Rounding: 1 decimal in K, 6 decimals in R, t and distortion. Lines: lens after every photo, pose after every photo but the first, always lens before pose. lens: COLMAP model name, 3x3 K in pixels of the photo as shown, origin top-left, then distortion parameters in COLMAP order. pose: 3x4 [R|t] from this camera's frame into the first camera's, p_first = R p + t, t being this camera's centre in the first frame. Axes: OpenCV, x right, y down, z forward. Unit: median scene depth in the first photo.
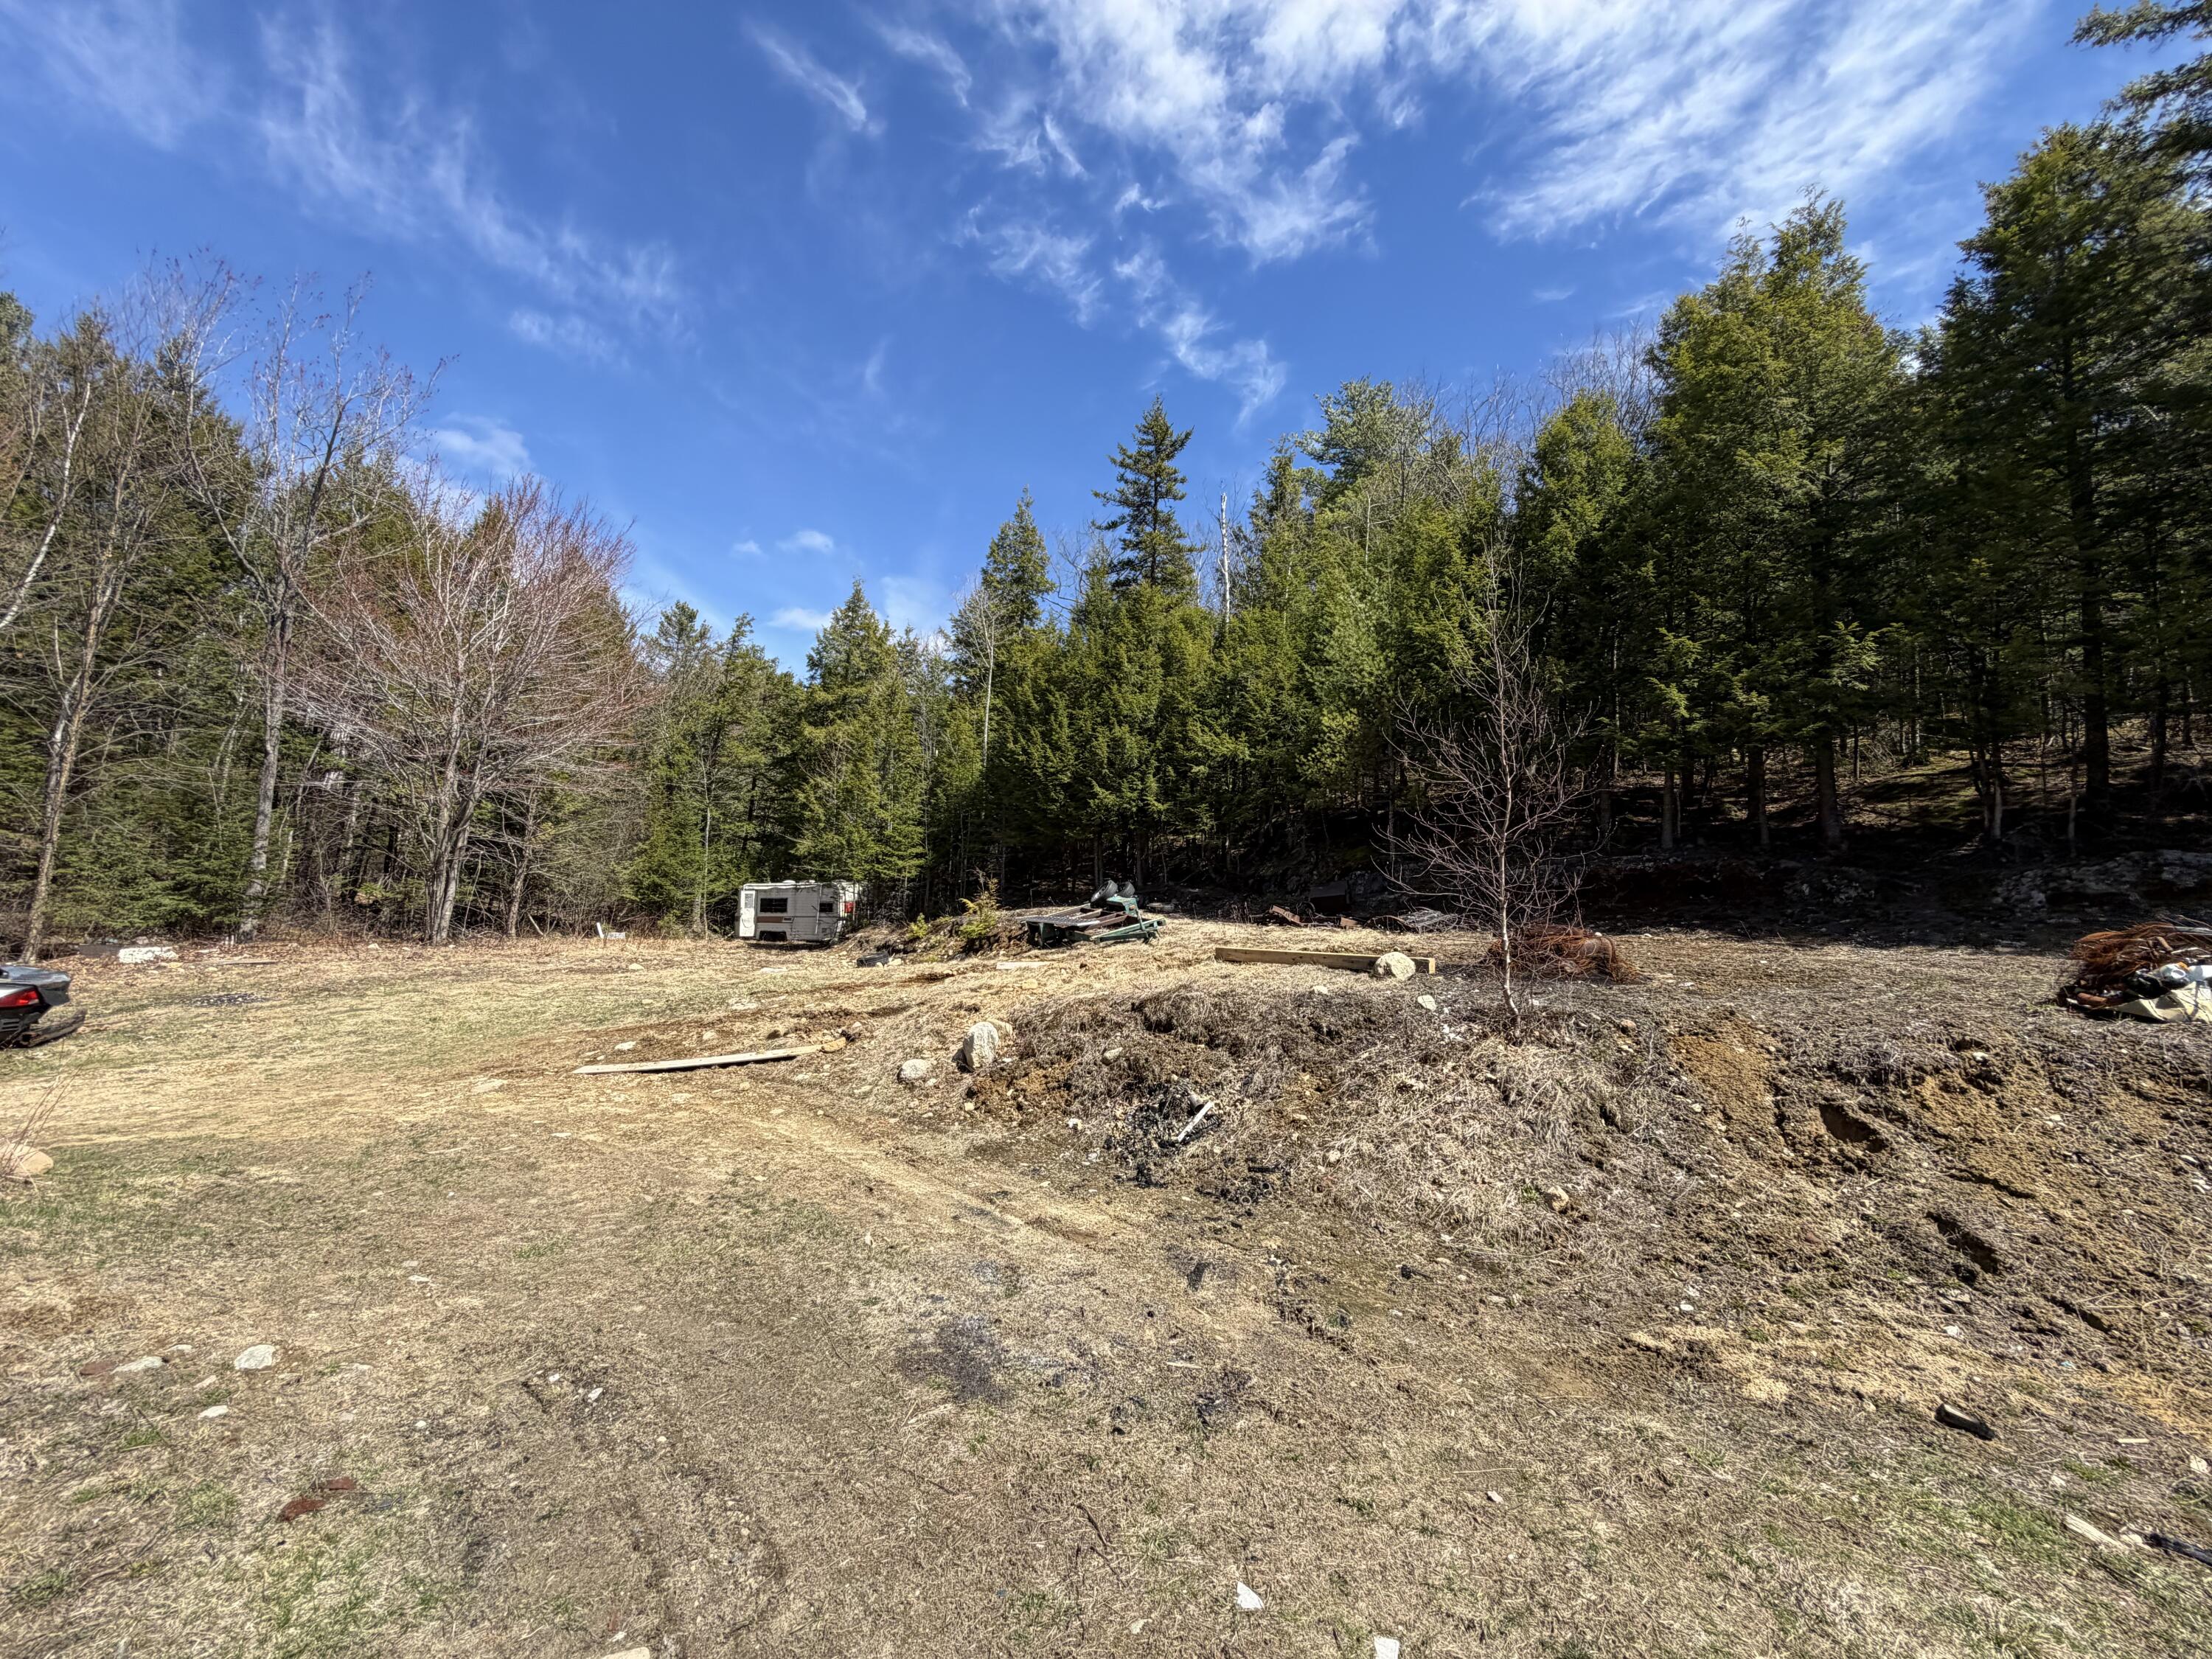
lens RADIAL K [[872.3, 0, 1101.5], [0, 872.3, 826.6], [0, 0, 1]] dist [-0.004457, -0.000052]
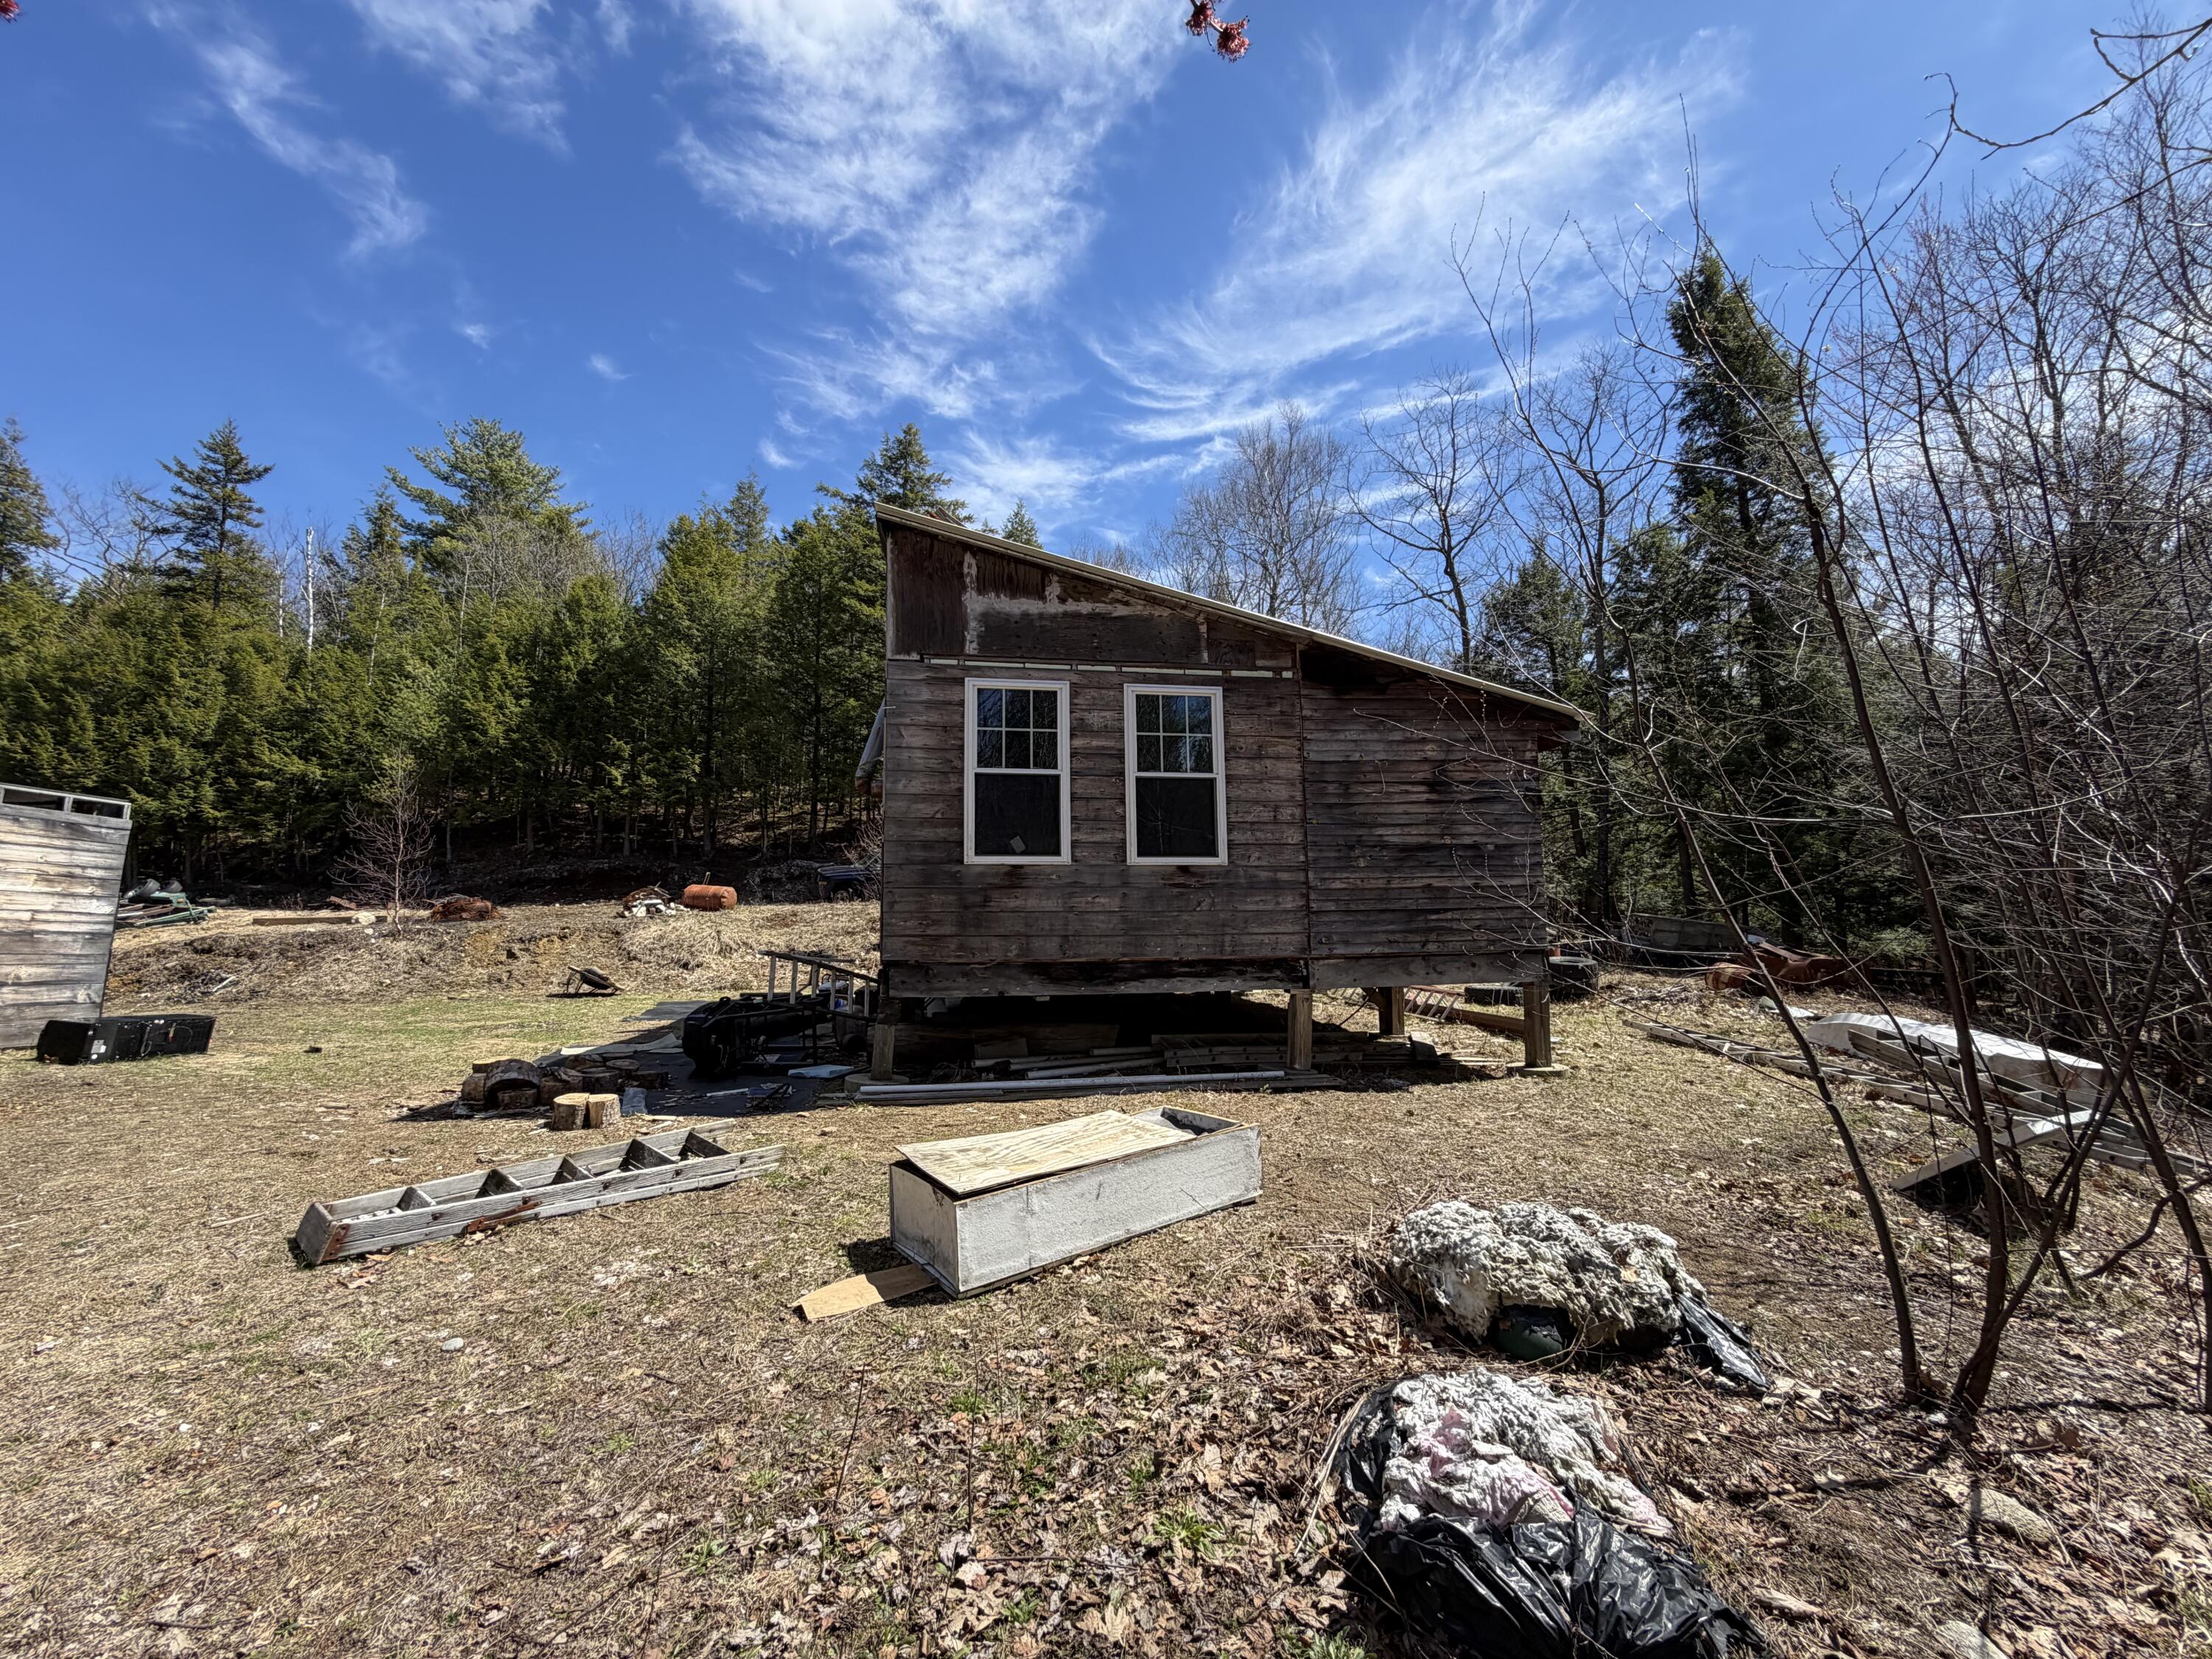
lens RADIAL K [[872.3, 0, 1101.8], [0, 872.3, 829.8], [0, 0, 1]] dist [-0.004457, -0.000052]
pose [[0.654895, 0.024249, 0.755331, -0.030835], [-0.035960, 0.999353, -0.000905, -0.041221], [-0.754864, -0.026569, 0.655343, -0.599050]]
